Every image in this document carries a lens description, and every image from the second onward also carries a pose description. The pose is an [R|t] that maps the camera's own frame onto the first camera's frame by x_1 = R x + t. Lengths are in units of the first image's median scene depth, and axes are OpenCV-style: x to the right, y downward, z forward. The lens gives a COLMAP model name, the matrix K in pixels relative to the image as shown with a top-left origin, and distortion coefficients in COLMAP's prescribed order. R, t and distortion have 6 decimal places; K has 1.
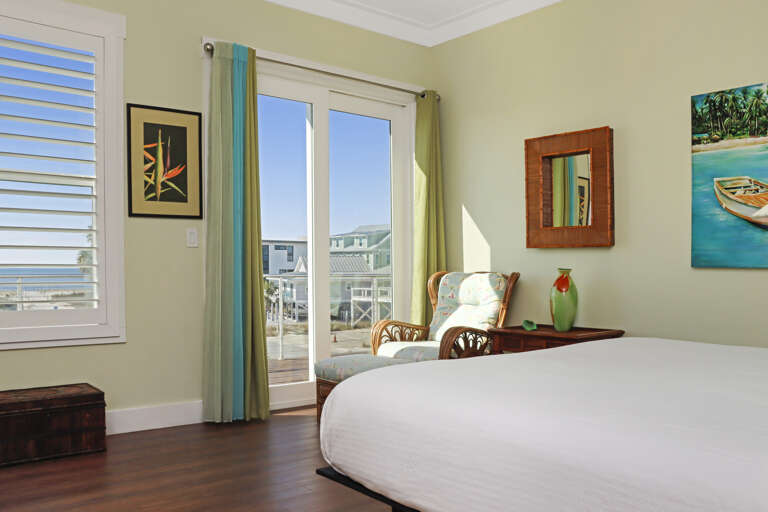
lens RADIAL K [[668.6, 0, 386.4], [0, 668.6, 279.7], [0, 0, 1]] dist [-0.223190, 0.180457]
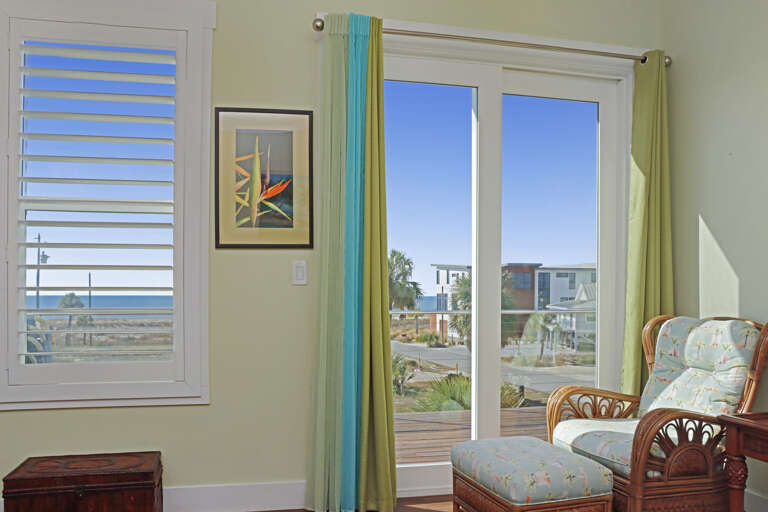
lens RADIAL K [[635.9, 0, 381.7], [0, 635.9, 321.0], [0, 0, 1]] dist [-0.100401, -0.001162]
pose [[0.892706, 0.013211, -0.450446, 0.126388], [-0.001802, 0.999667, 0.025747, -0.024923], [0.450636, -0.022173, 0.892433, 0.351371]]
